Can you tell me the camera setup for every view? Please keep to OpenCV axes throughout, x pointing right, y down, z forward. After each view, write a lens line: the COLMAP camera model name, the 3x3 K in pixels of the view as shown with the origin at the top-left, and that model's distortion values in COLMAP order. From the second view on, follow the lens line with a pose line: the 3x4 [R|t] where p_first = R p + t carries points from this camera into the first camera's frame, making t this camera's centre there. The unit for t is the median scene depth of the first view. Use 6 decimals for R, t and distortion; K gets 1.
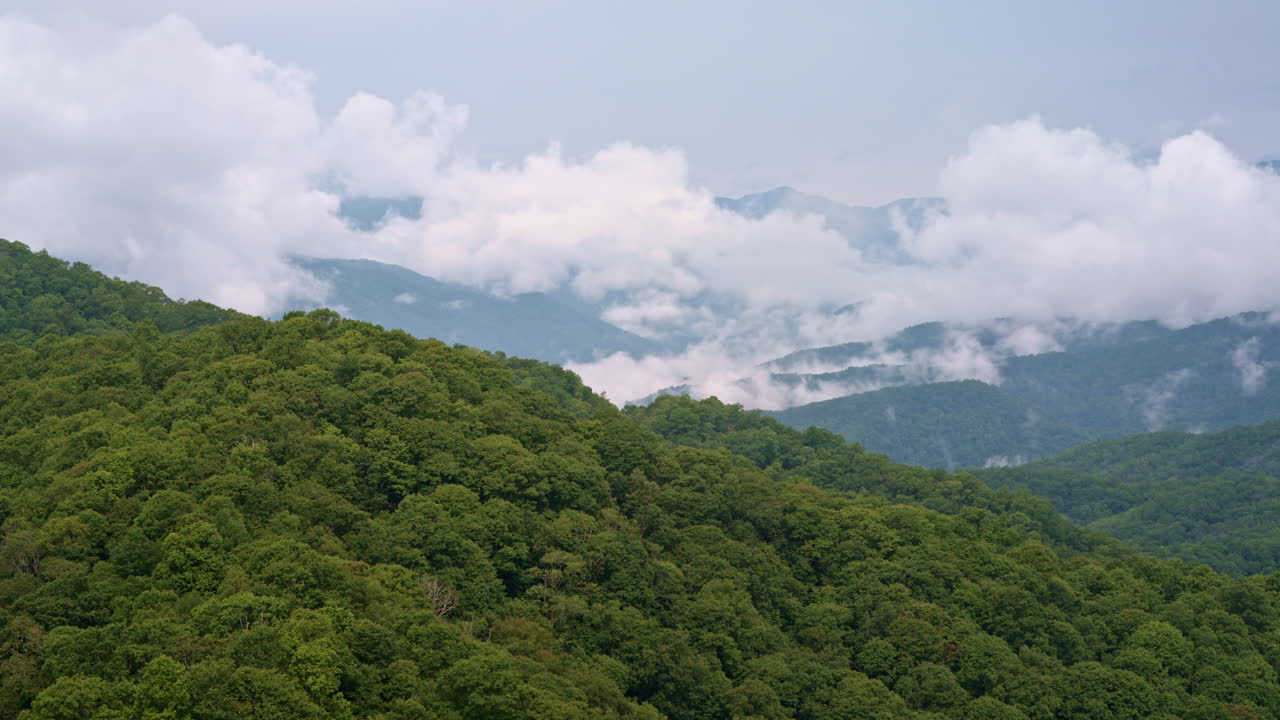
lens RADIAL K [[2267.0, 0, 640.4], [0, 2267.0, 357.2], [0, 0, 1]] dist [0.059917, 0.000000]
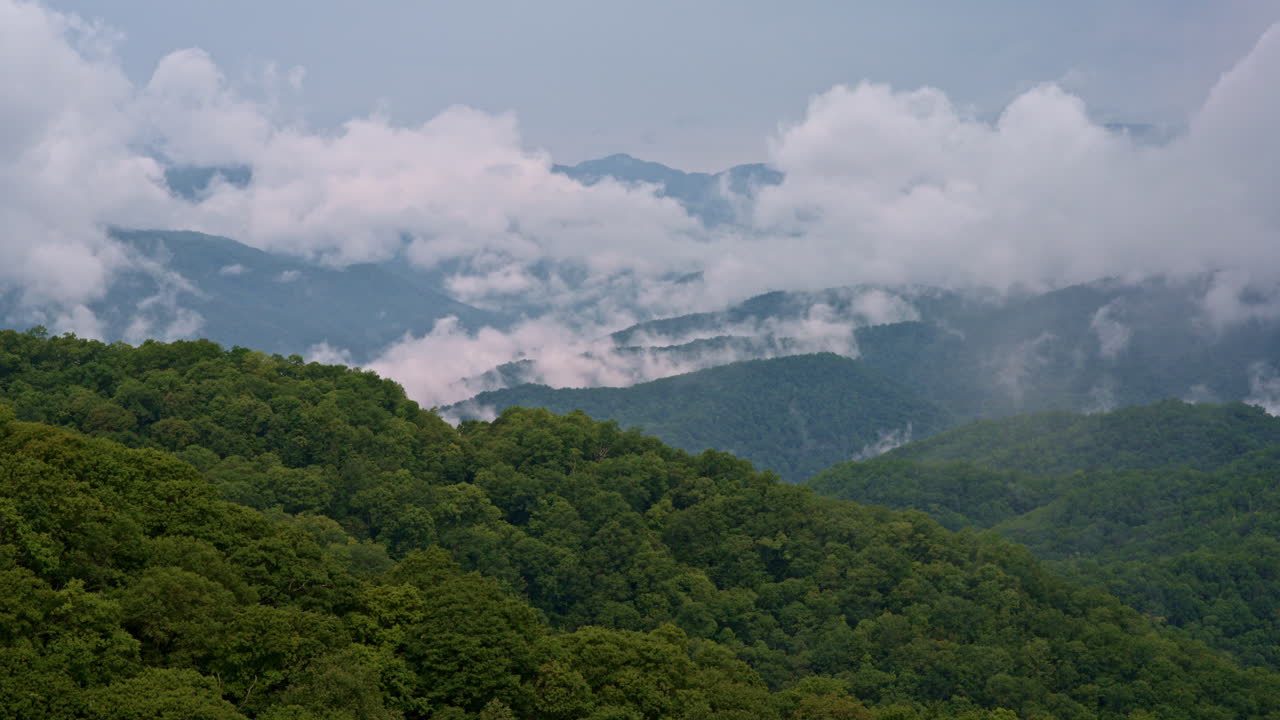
lens RADIAL K [[2267.0, 0, 635.6], [0, 2267.0, 362.5], [0, 0, 1]] dist [0.059917, 0.000000]
pose [[0.997474, -0.011631, 0.070078, -0.001051], [0.010462, 0.999800, 0.017023, -0.006156], [-0.070262, -0.016246, 0.997396, 0.126619]]
